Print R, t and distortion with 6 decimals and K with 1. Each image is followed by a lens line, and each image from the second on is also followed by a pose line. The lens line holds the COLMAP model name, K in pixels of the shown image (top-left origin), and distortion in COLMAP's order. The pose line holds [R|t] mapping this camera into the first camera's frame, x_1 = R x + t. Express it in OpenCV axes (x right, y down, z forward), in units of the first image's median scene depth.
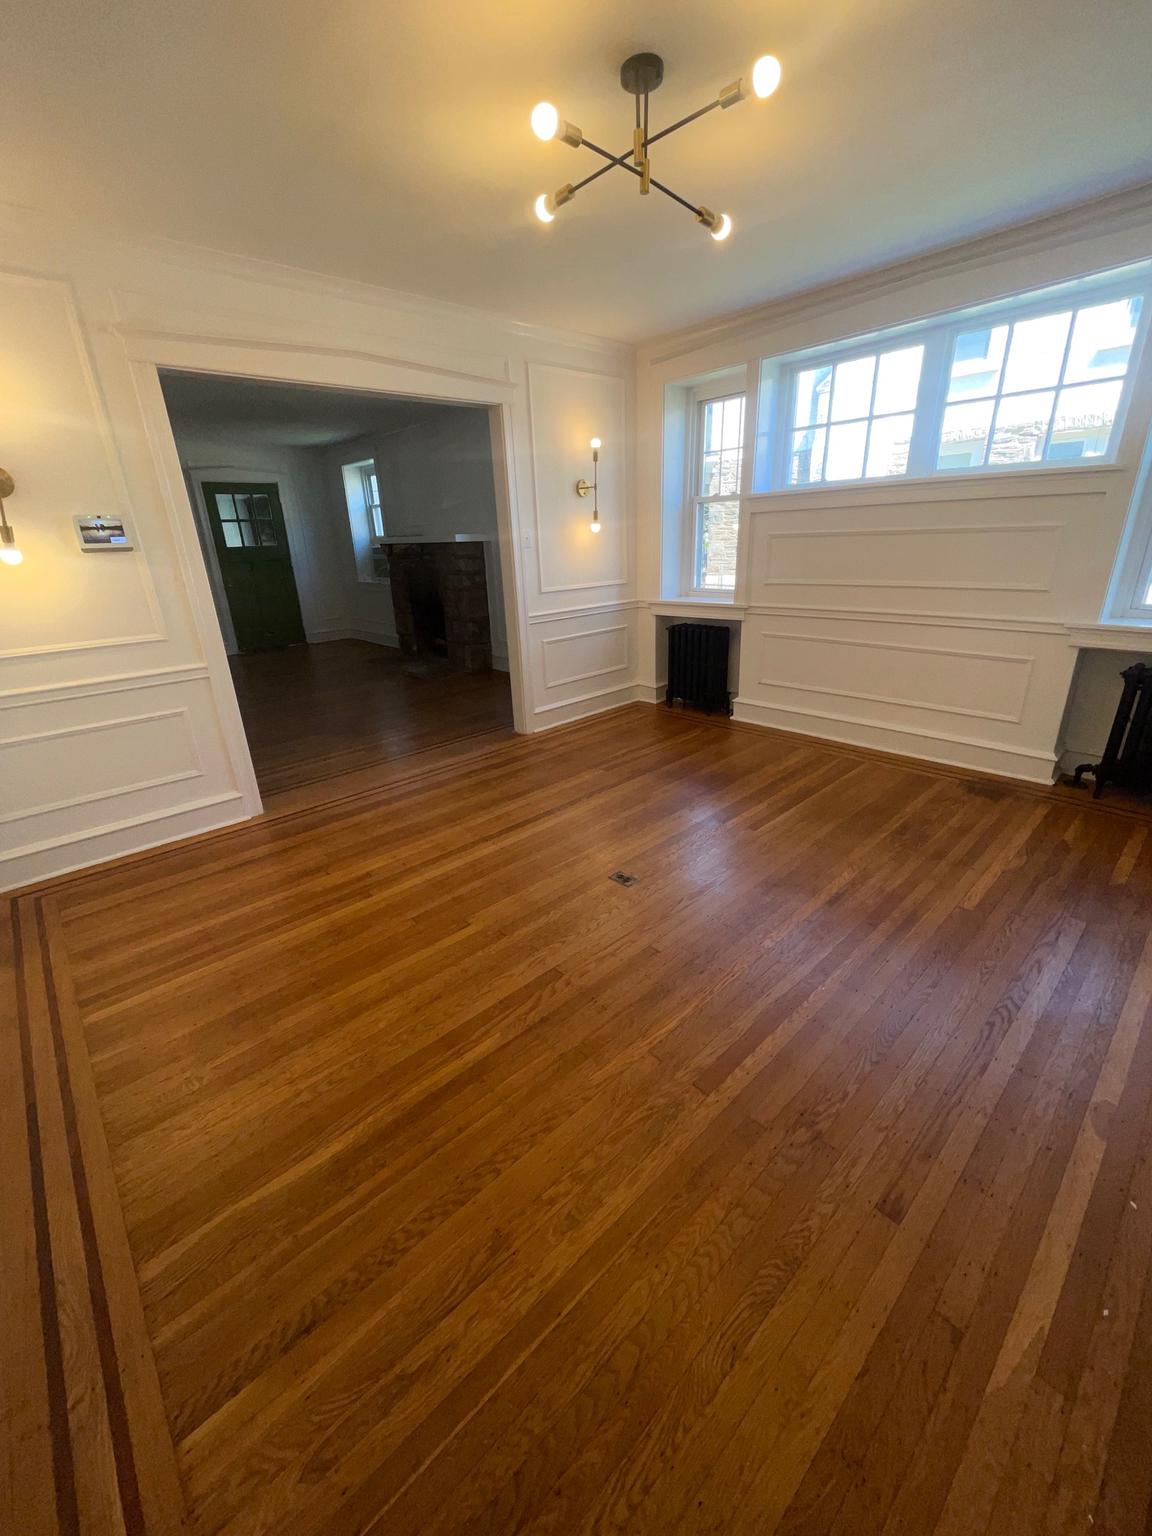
lens RADIAL K [[623.0, 0, 576.0], [0, 623.0, 768.0], [0, 0, 1]] dist [0.000041, 0.000289]
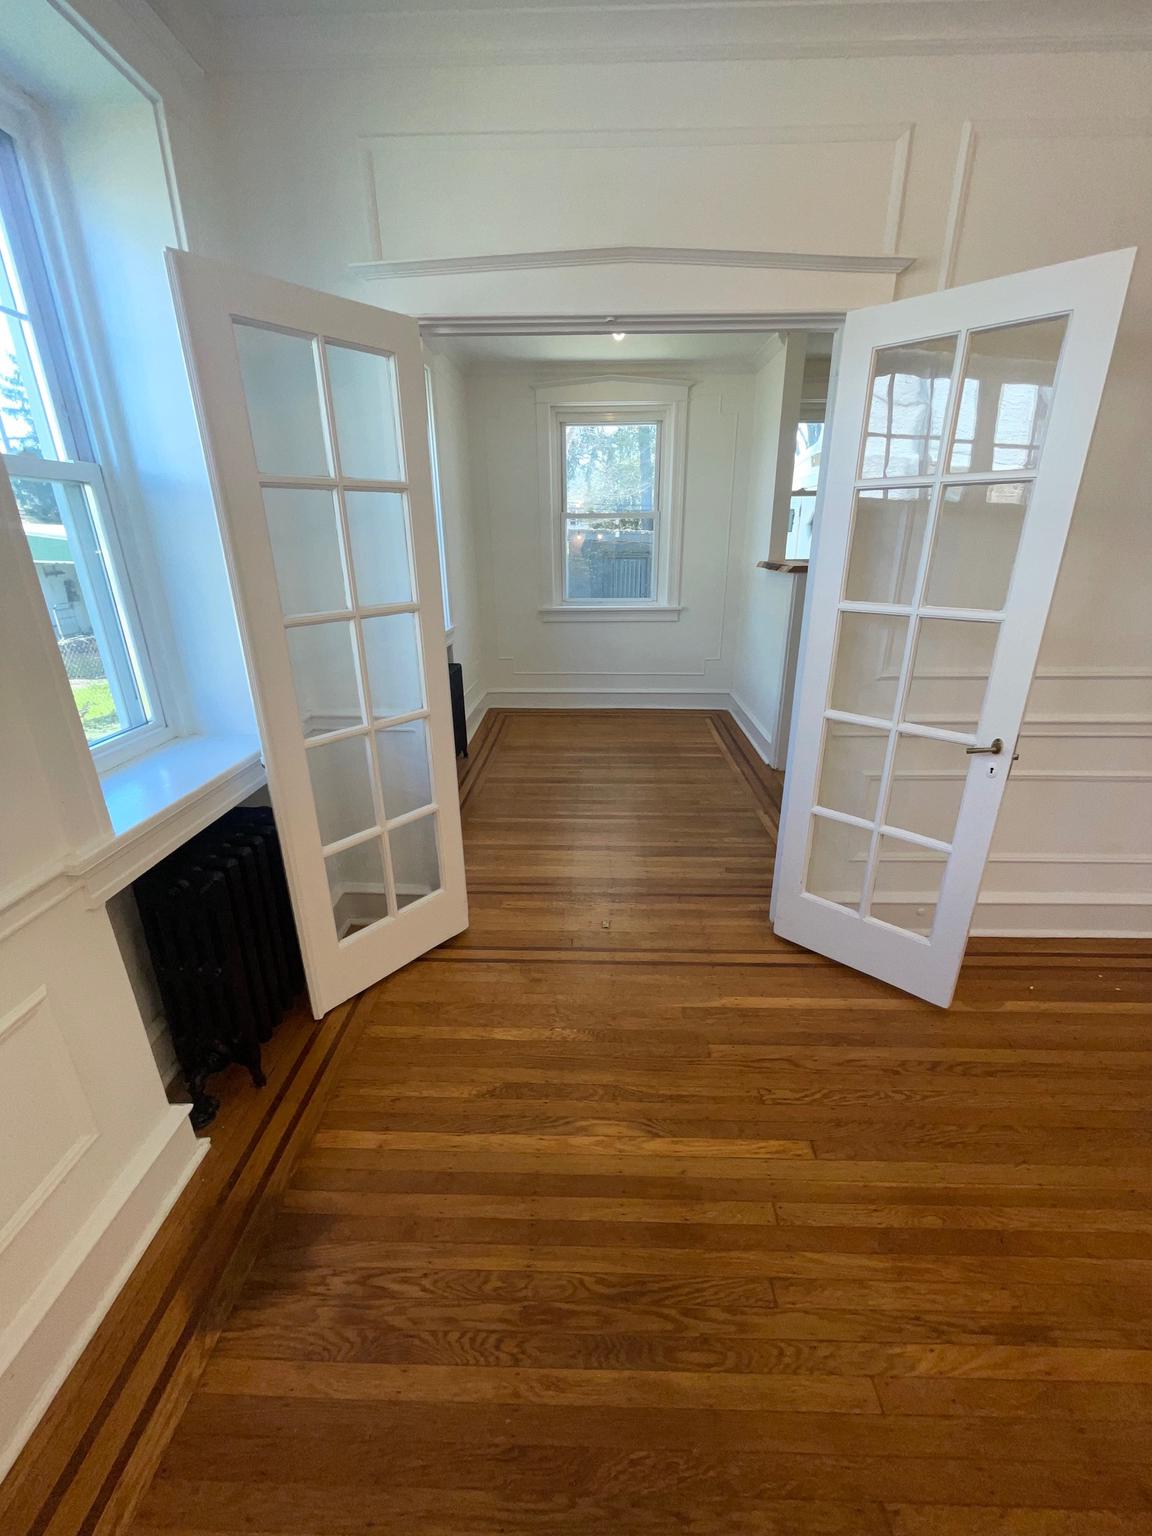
lens RADIAL K [[618.7, 0, 575.8], [0, 618.7, 770.9], [0, 0, 1]] dist [0.001810, 0.000221]
pose [[-0.712958, -0.208906, 0.669364, 0.385565], [0.278398, 0.791798, 0.543646, -0.447450], [-0.643572, 0.573947, -0.506360, 1.088906]]
